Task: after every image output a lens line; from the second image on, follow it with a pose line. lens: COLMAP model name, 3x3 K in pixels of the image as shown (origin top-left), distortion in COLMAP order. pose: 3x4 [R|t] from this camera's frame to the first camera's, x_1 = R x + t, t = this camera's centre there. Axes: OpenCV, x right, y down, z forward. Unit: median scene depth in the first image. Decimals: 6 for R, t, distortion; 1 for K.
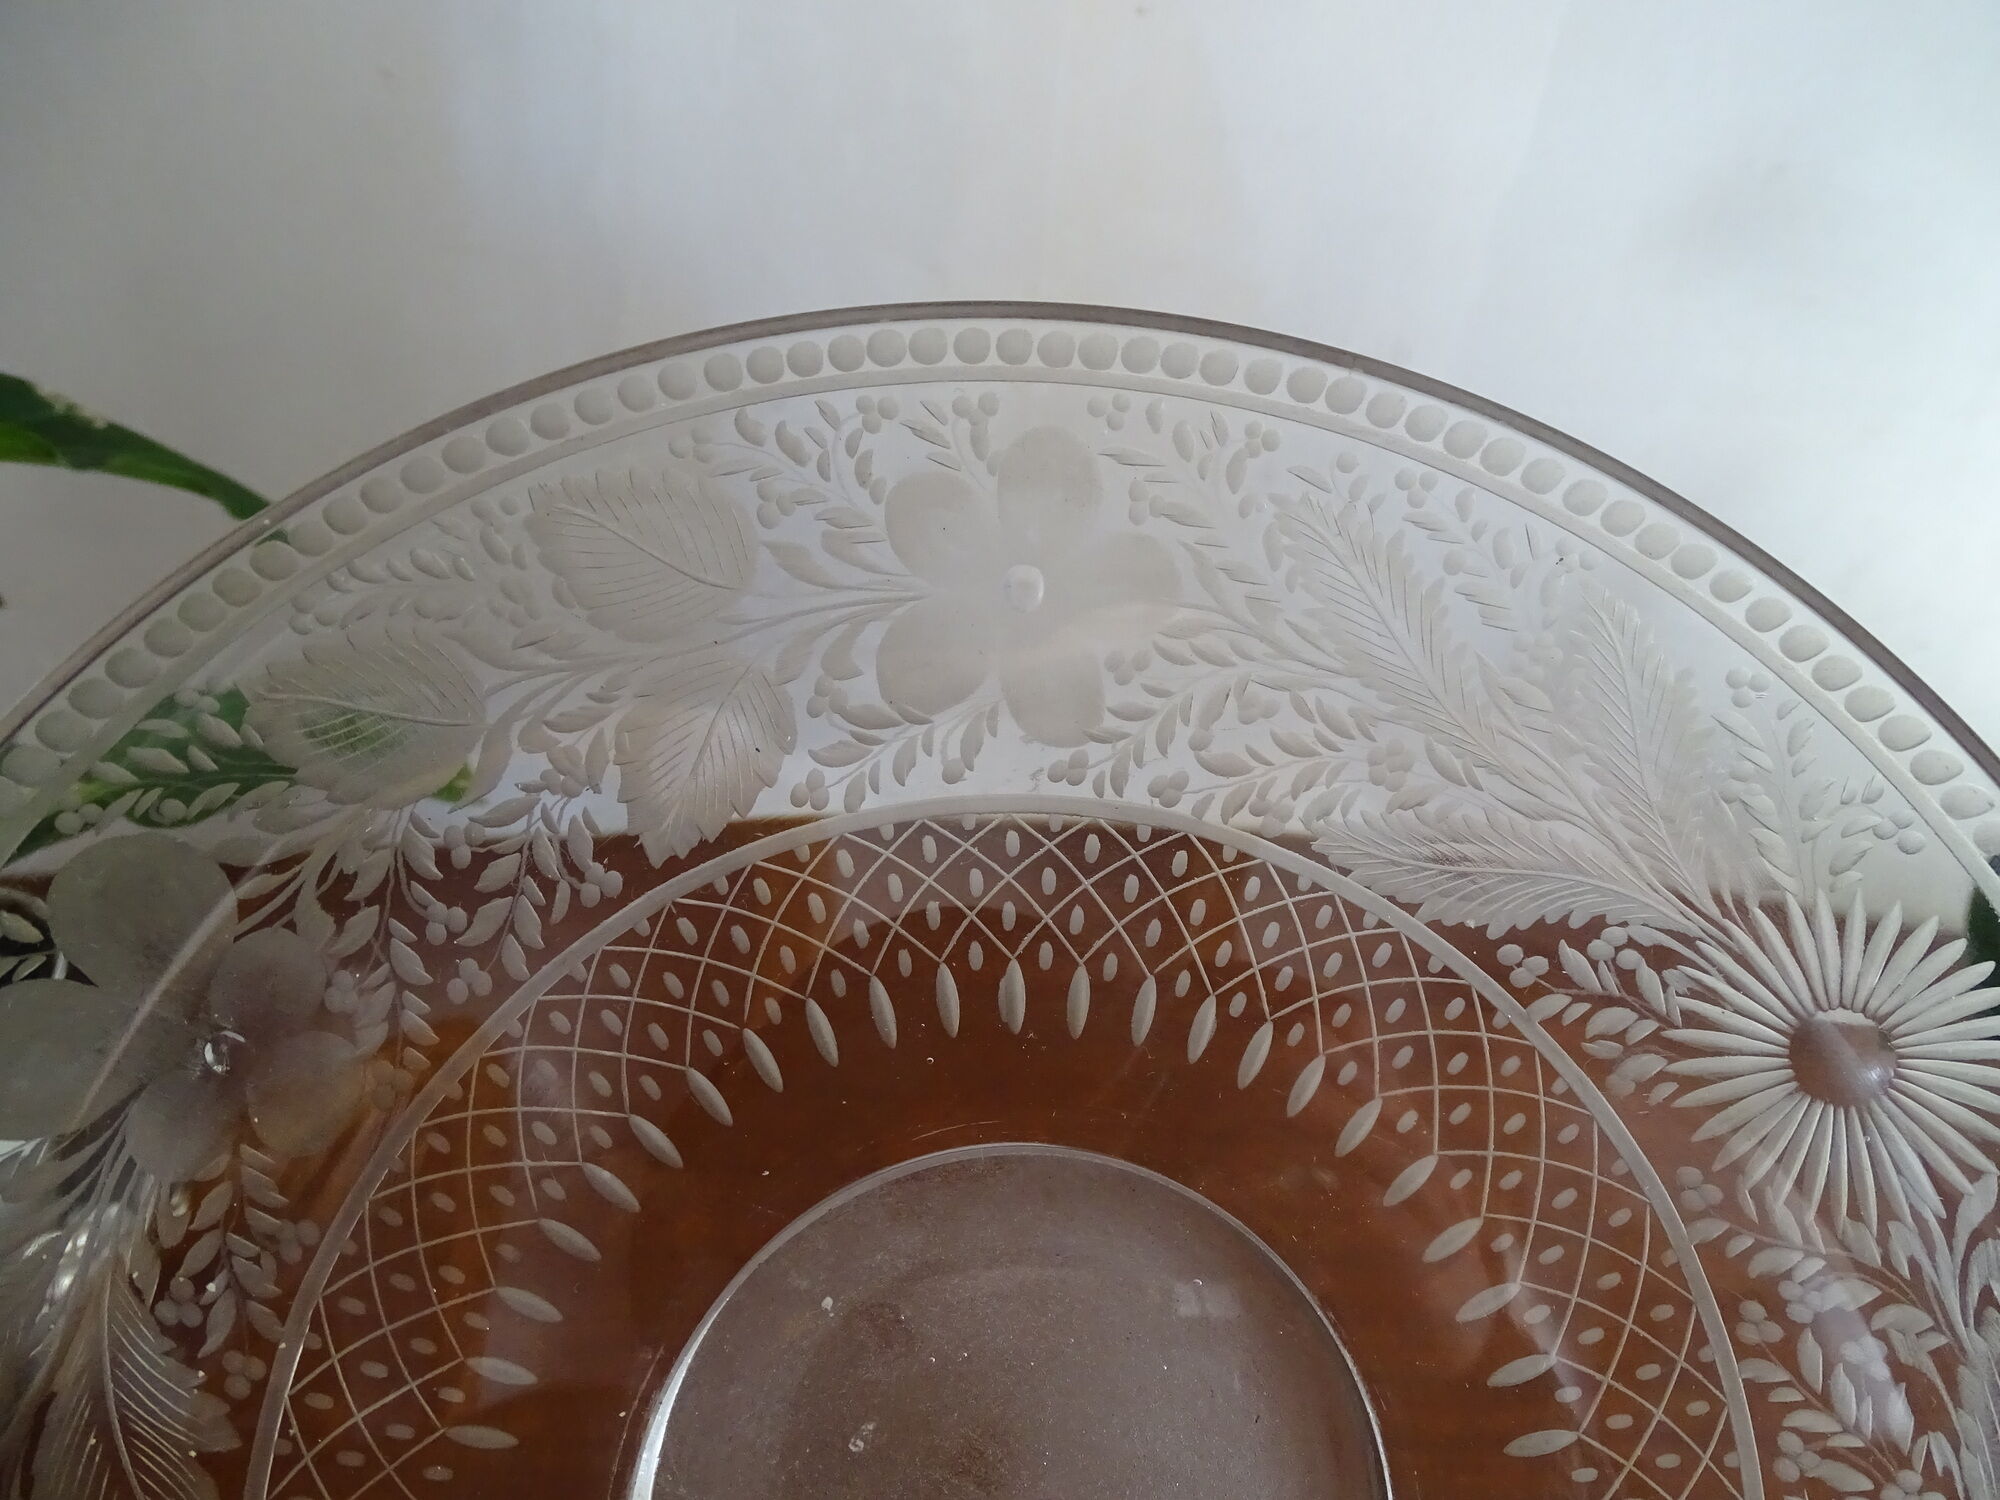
lens RADIAL K [[1426.4, 0, 1004.2], [0, 1426.4, 737.0], [0, 0, 1]] dist [0.004314, -0.006385]
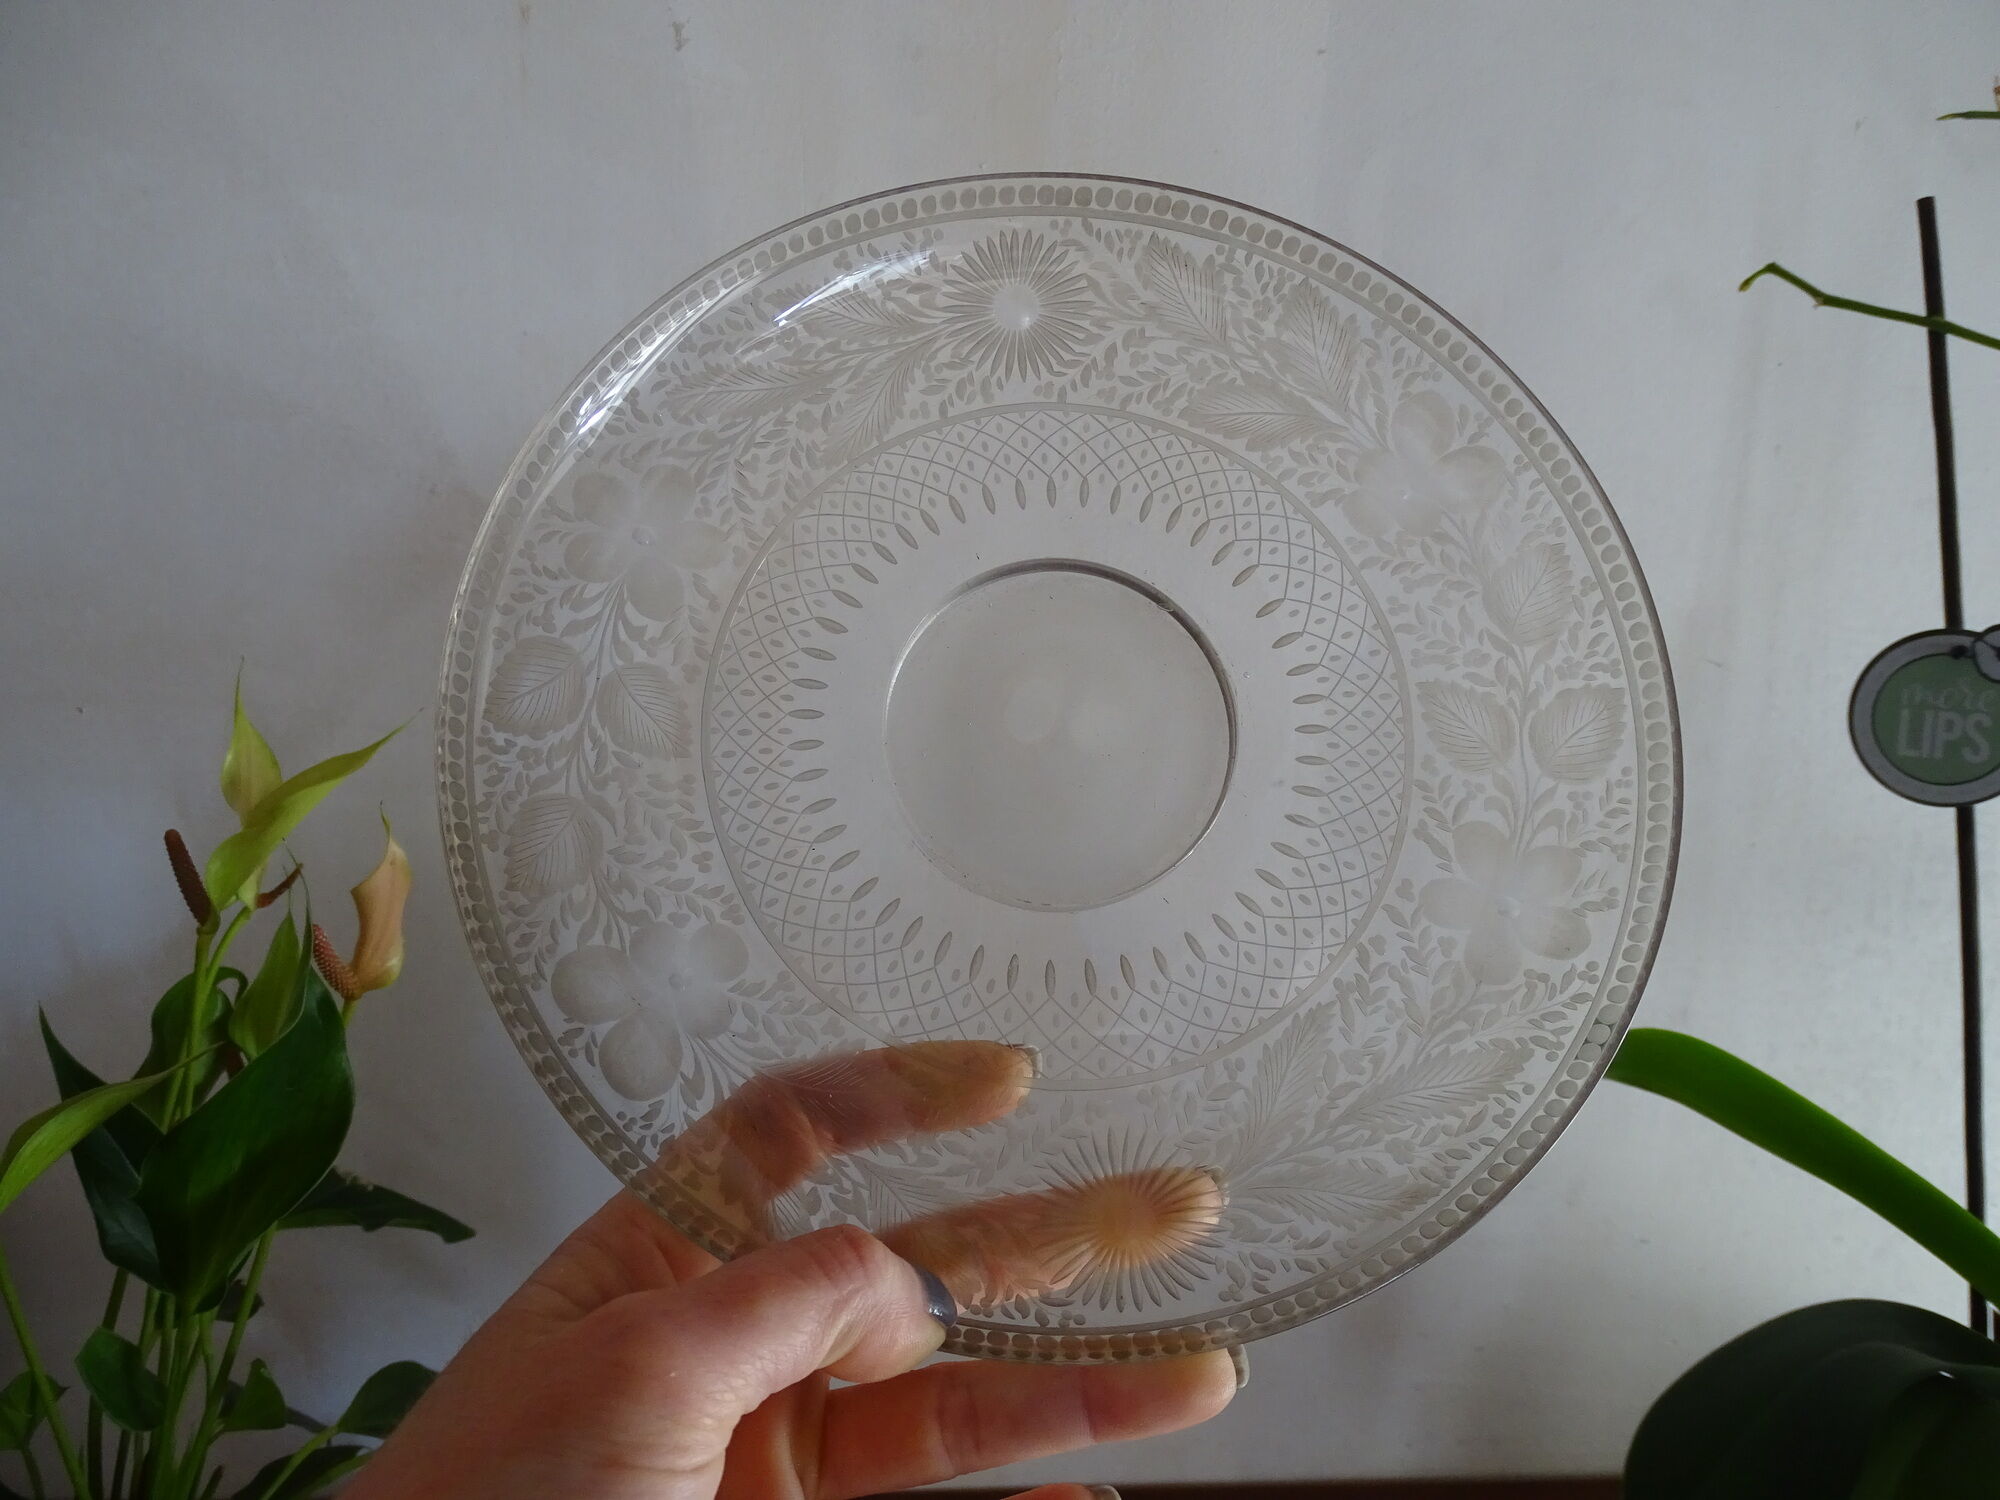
lens RADIAL K [[1426.4, 0, 1007.2], [0, 1426.4, 758.6], [0, 0, 1]] dist [0.004314, -0.006385]
pose [[0.395866, -0.884331, 0.247486, -0.553005], [0.893704, 0.432972, 0.117593, 0.247255], [-0.211145, 0.174628, 0.961729, -0.944448]]
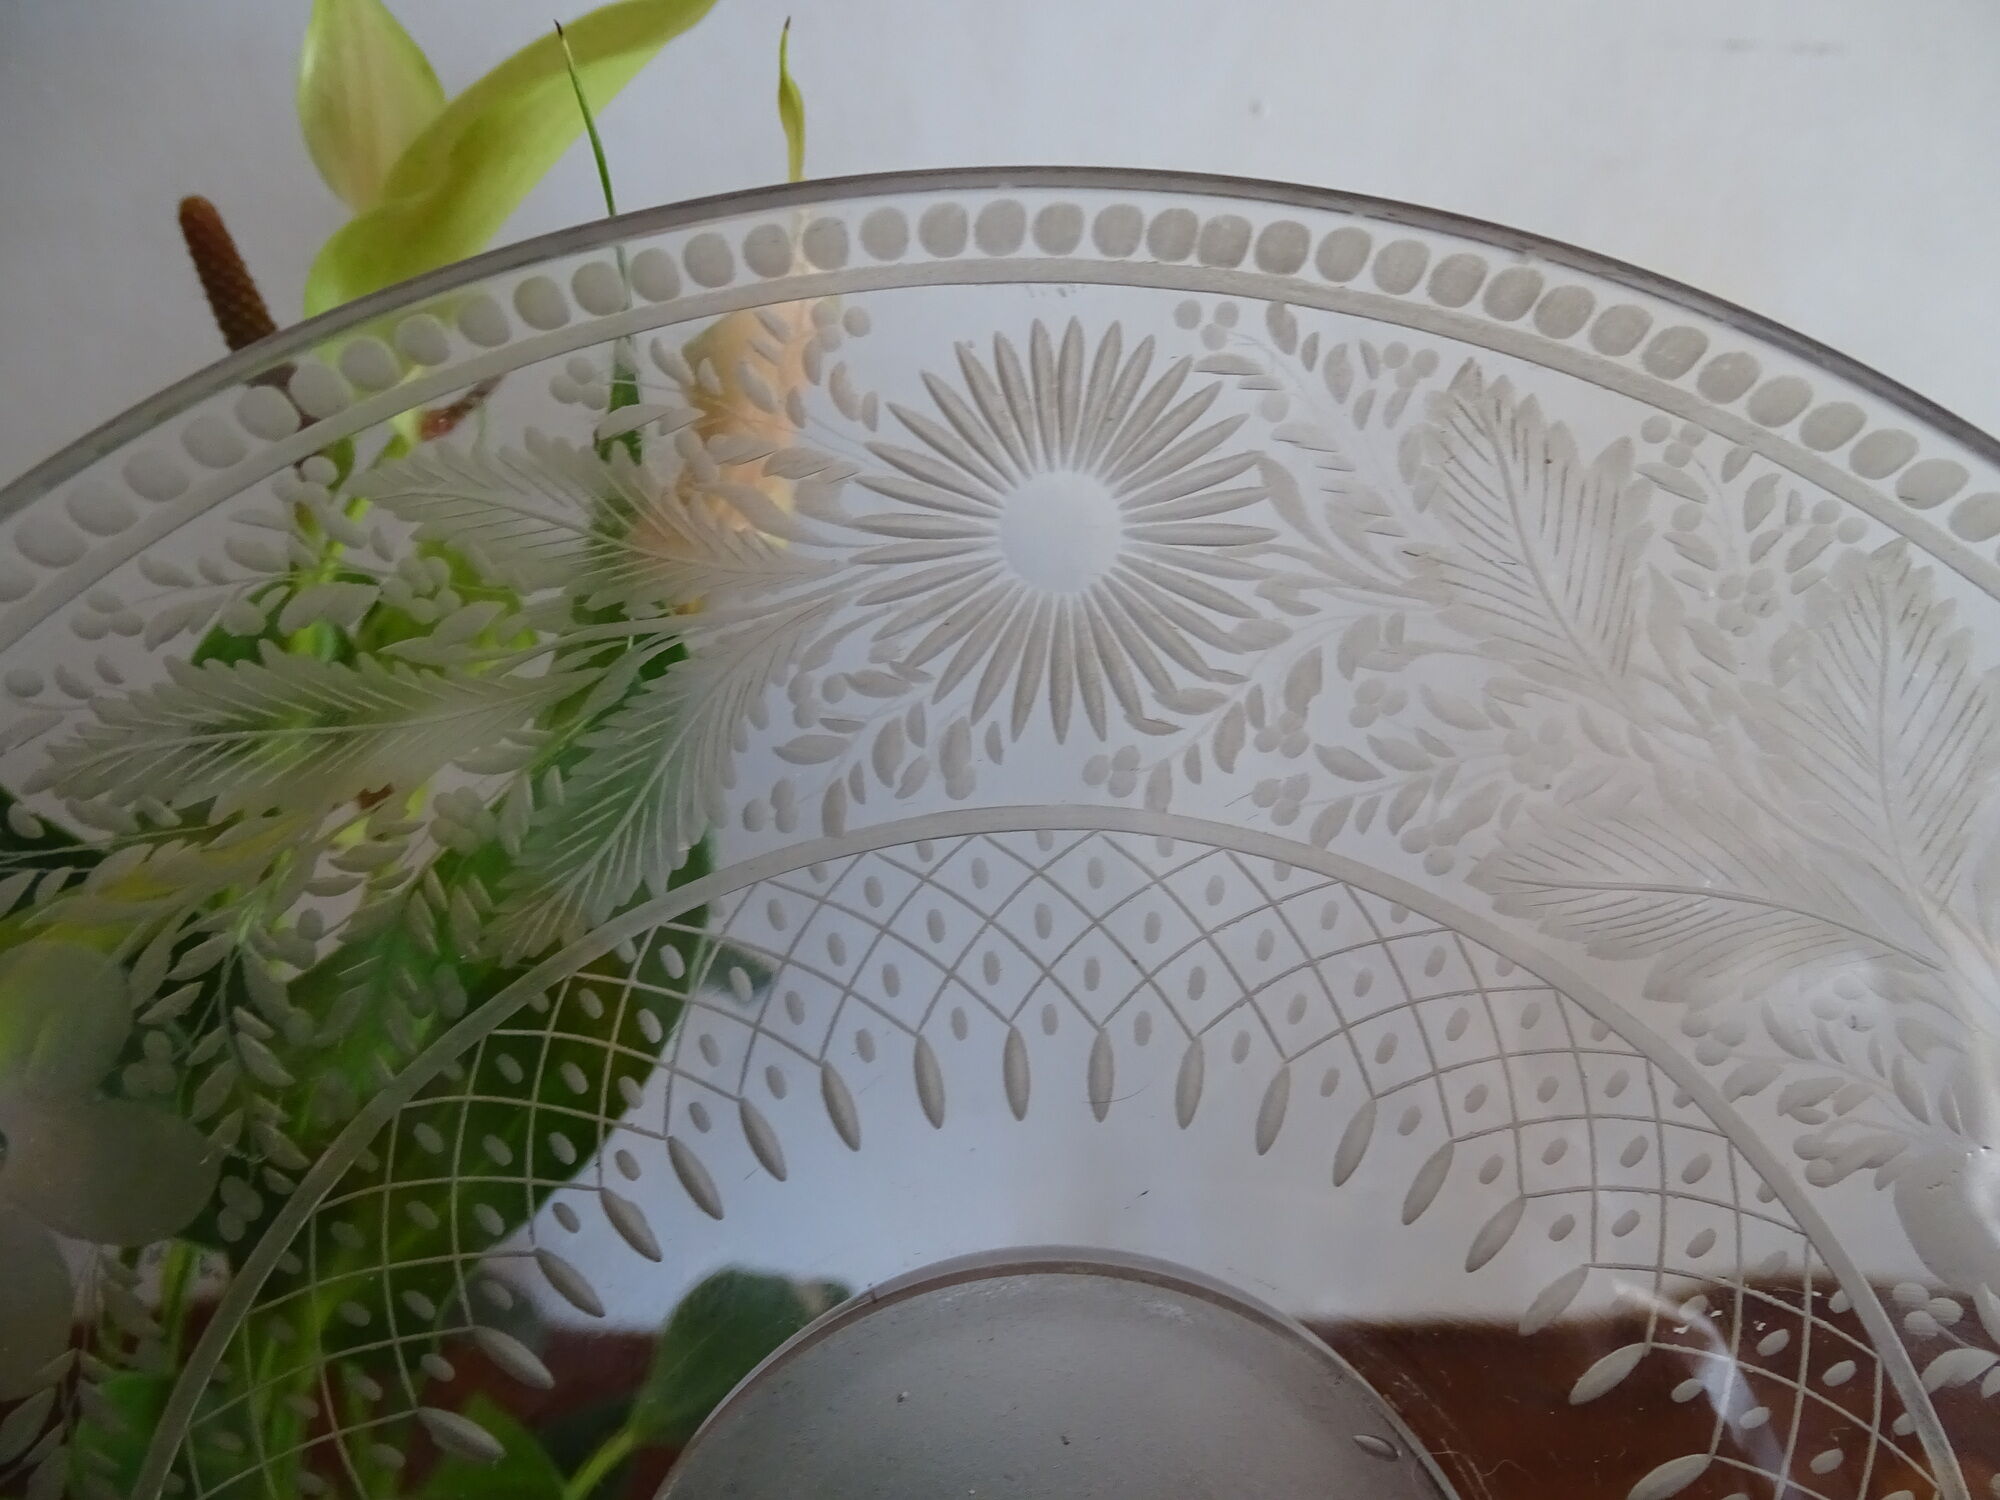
lens RADIAL K [[1426.4, 0, 998.9], [0, 1426.4, 763.0], [0, 0, 1]] dist [0.004314, -0.006385]
pose [[0.485805, -0.868783, 0.095964, 0.368976], [0.856569, 0.495060, 0.145619, 0.139385], [-0.174019, 0.011458, 0.984676, 0.215683]]
